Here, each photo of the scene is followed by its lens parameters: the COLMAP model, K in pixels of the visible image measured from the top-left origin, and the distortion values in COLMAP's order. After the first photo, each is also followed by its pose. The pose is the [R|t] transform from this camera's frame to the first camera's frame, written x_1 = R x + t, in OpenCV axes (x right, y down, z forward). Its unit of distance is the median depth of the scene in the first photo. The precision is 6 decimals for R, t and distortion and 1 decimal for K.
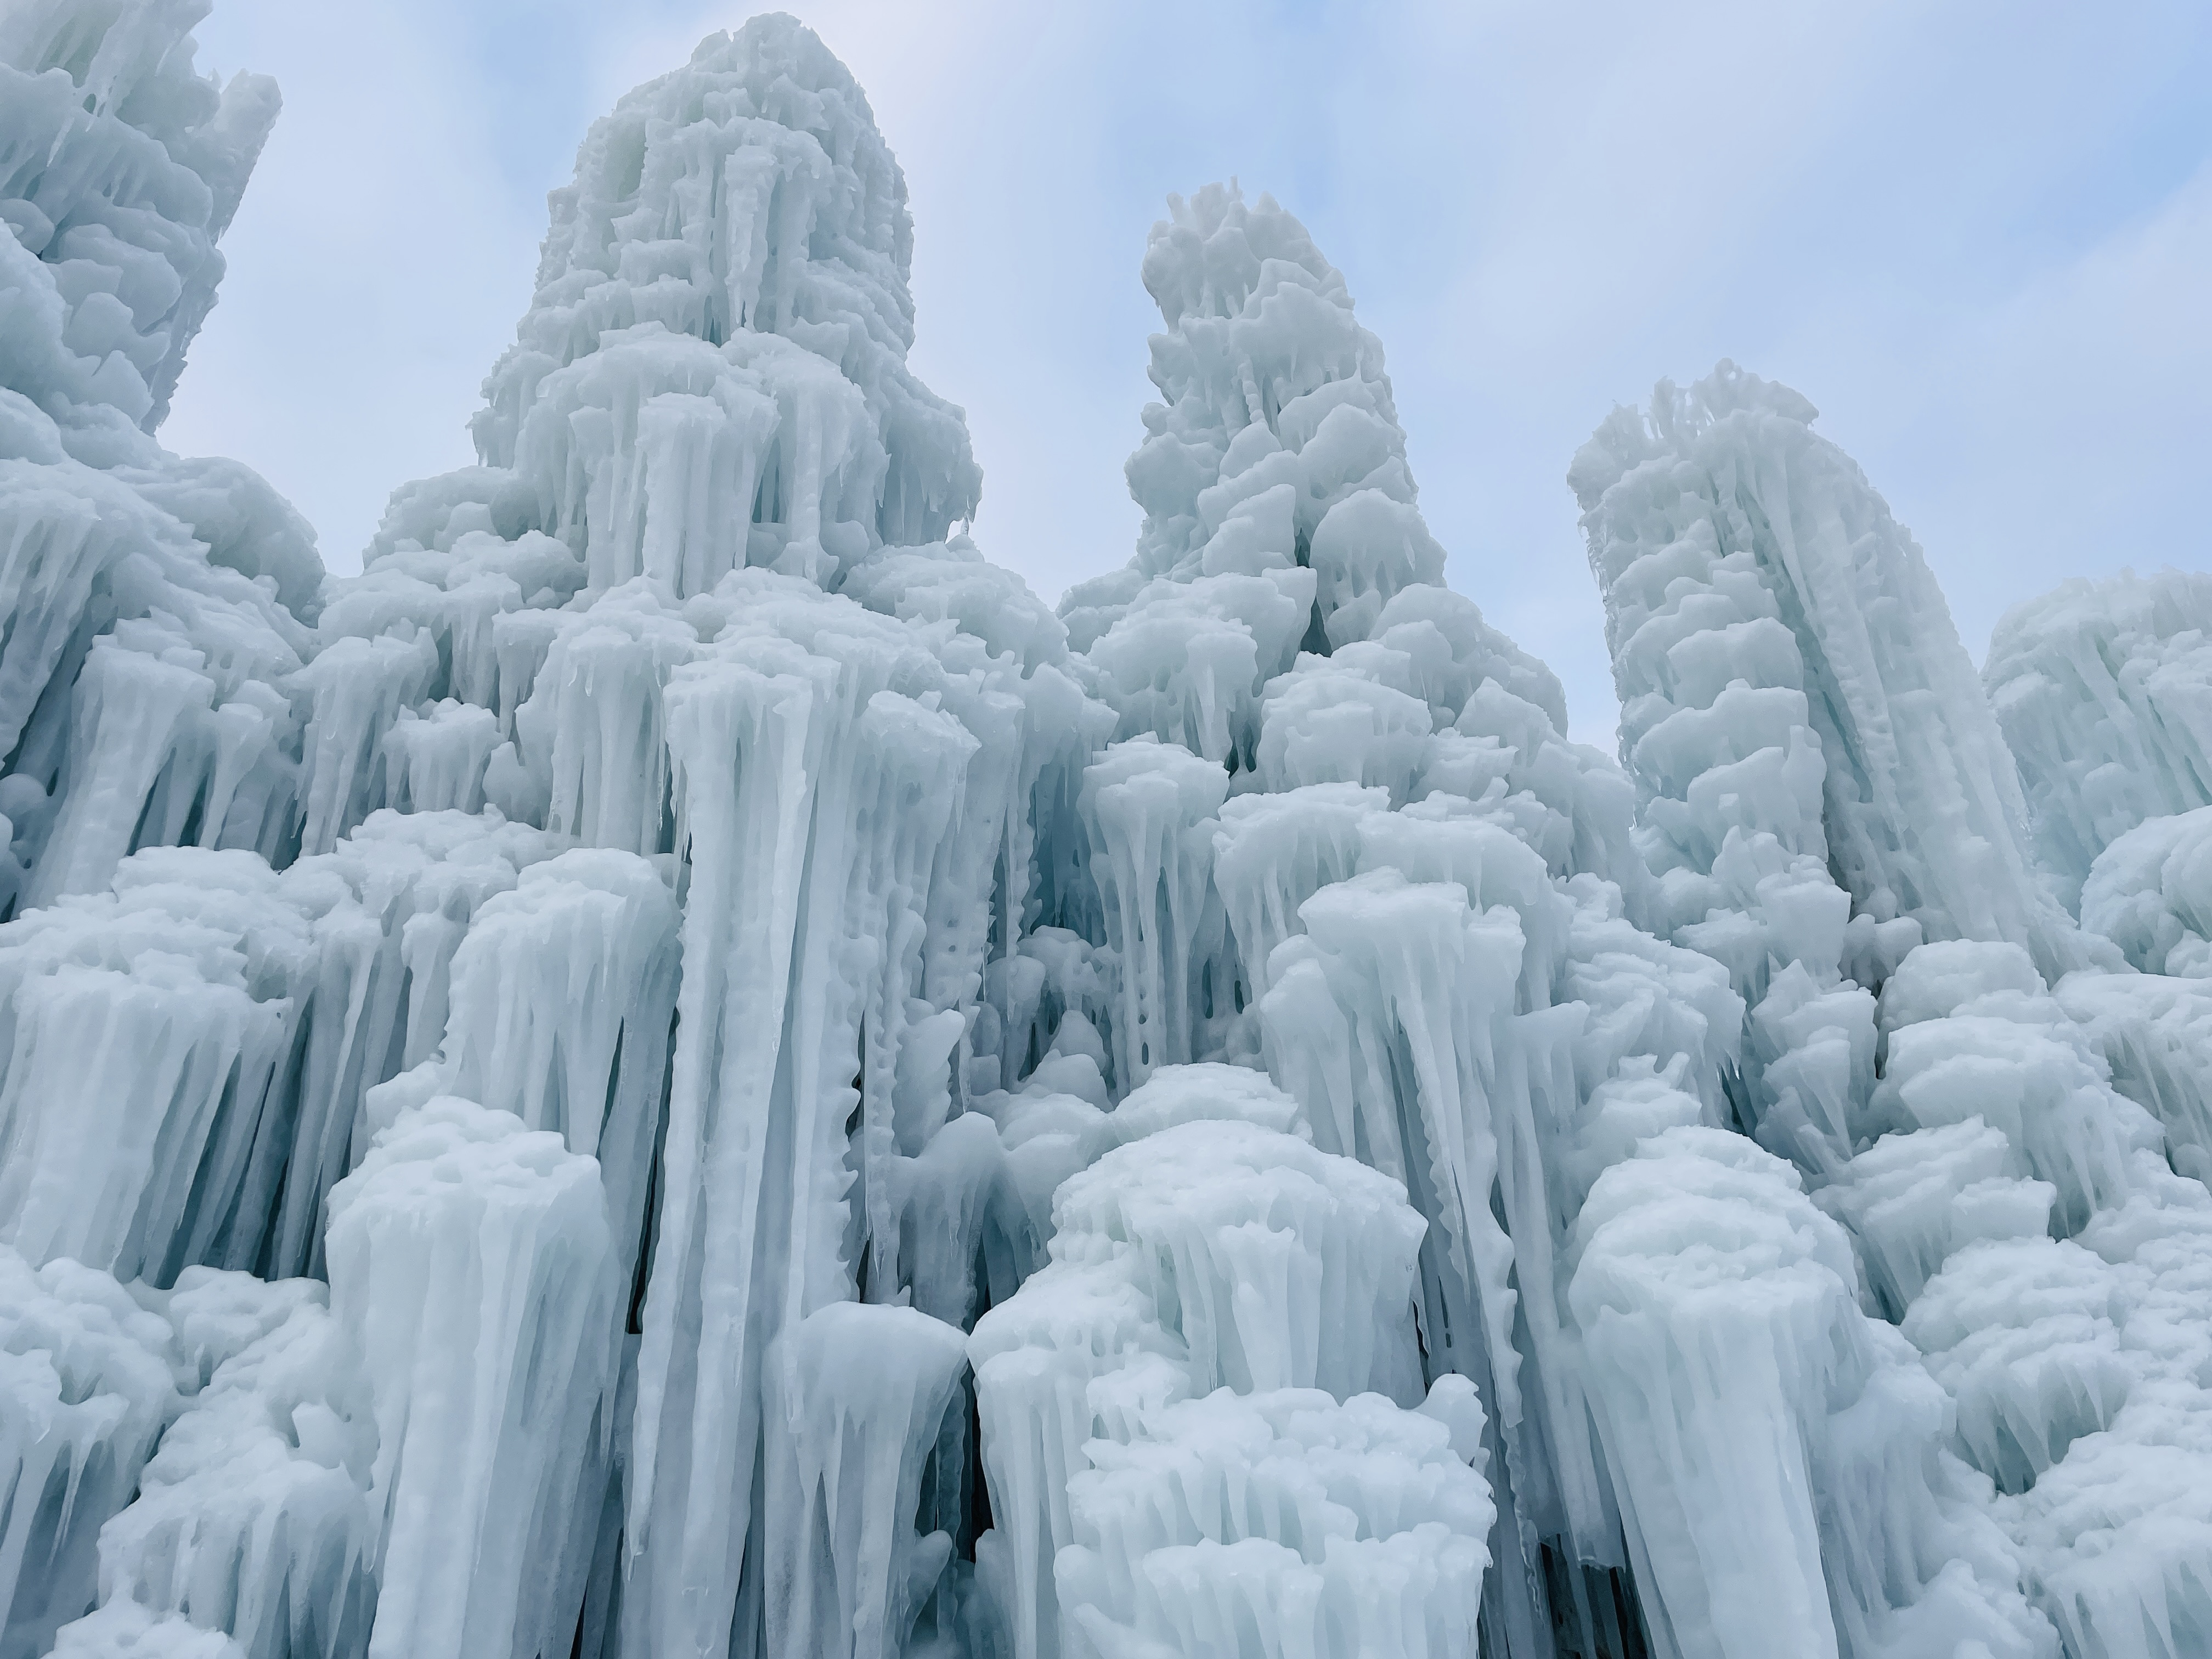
lens RADIAL K [[1702.6, 0, 1090.2], [0, 1702.6, 851.2], [0, 0, 1]] dist [0.078150, -0.078738]
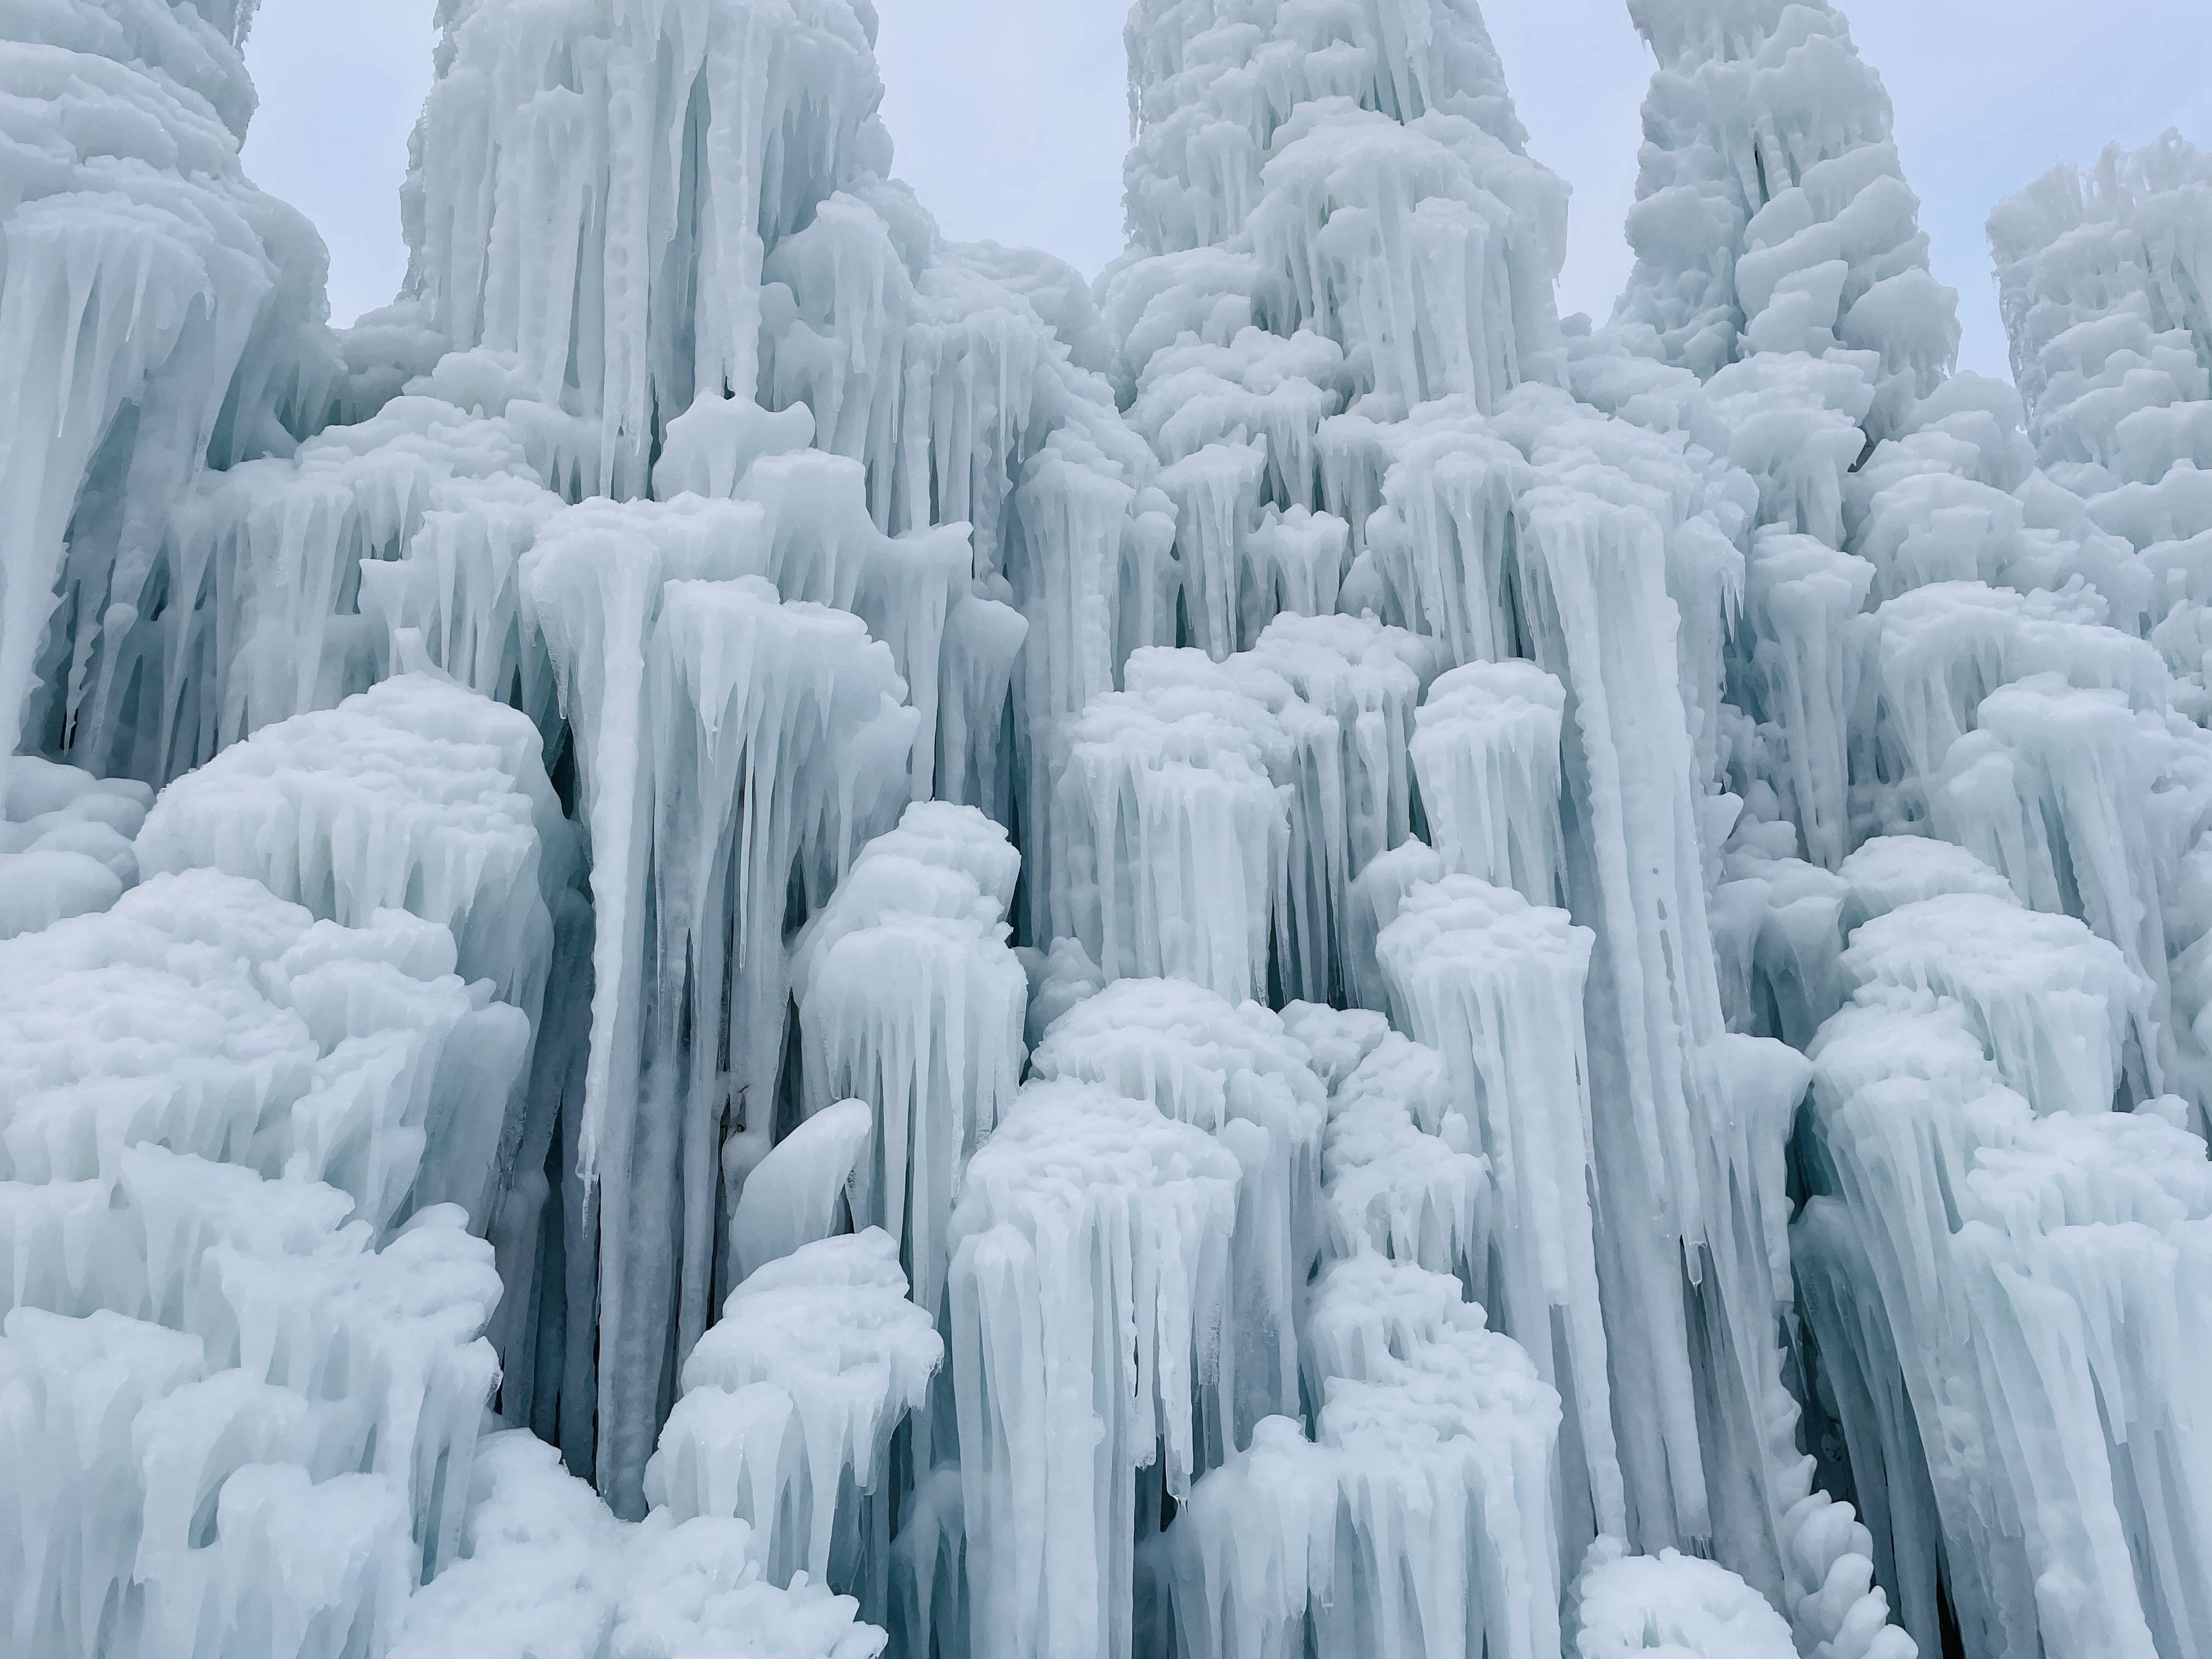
lens RADIAL K [[1702.6, 0, 1024.4], [0, 1702.6, 861.4], [0, 0, 1]] dist [0.078150, -0.078738]
pose [[0.997286, 0.026116, 0.068838, -0.593932], [-0.042729, 0.966714, 0.252267, -0.131543], [-0.059959, -0.254524, 0.965206, -0.150490]]
